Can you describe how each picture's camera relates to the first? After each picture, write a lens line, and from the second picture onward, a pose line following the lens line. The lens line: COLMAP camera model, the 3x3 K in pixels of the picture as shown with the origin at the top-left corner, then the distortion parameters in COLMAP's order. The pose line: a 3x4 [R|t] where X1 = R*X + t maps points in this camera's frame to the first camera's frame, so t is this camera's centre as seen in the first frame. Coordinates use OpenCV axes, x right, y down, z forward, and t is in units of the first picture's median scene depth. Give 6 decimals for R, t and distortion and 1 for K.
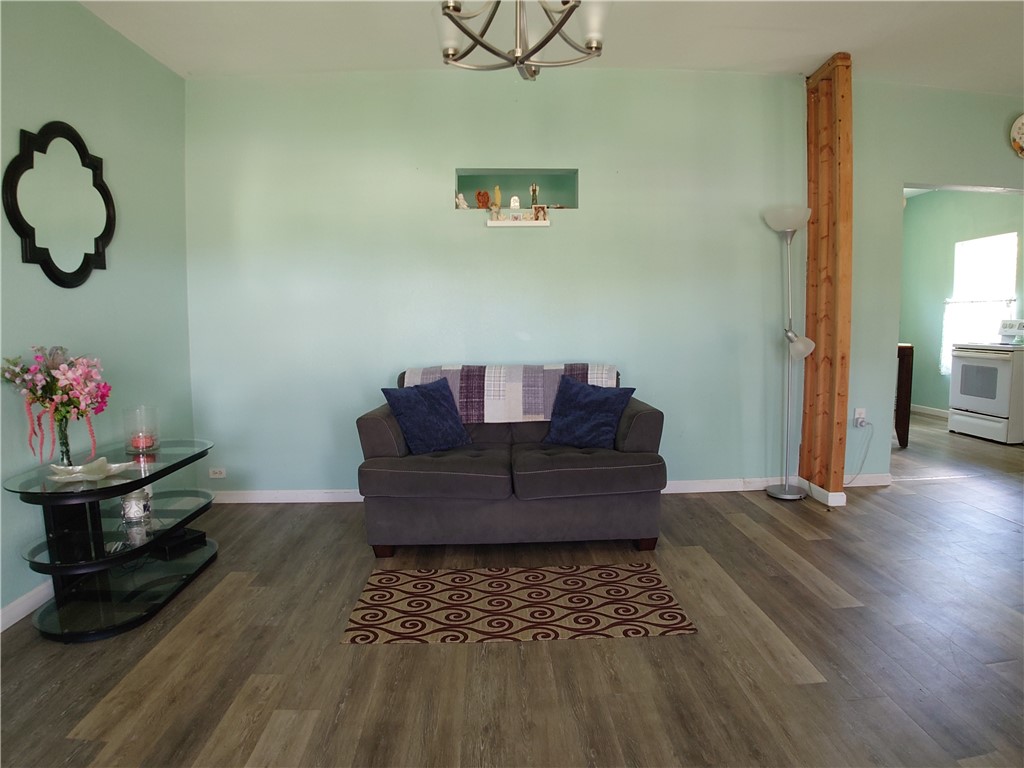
lens RADIAL K [[596.6, 0, 511.0], [0, 596.6, 400.7], [0, 0, 1]] dist [-0.098837, 0.001870]
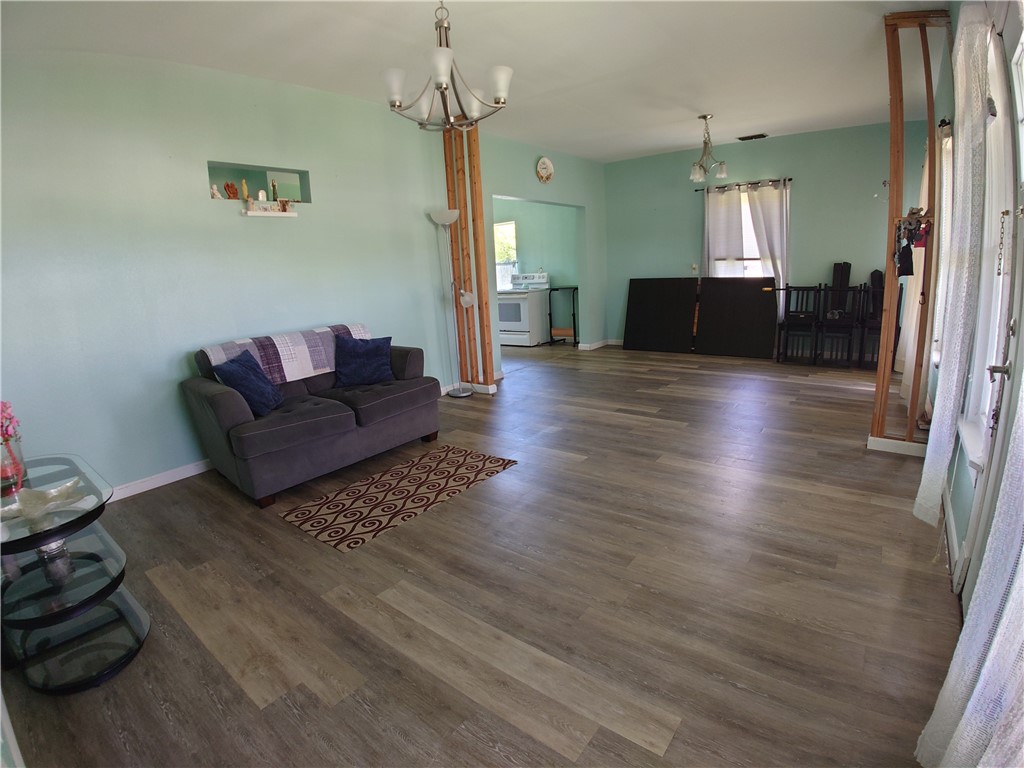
lens RADIAL K [[498.0, 0, 516.6], [0, 498.0, 390.7], [0, 0, 1]] dist [-0.094222, 0.000159]
pose [[0.633491, -0.200884, 0.747218, -0.493814], [0.145532, 0.979409, 0.139925, -0.016056], [-0.759940, 0.020103, 0.649682, 0.008094]]
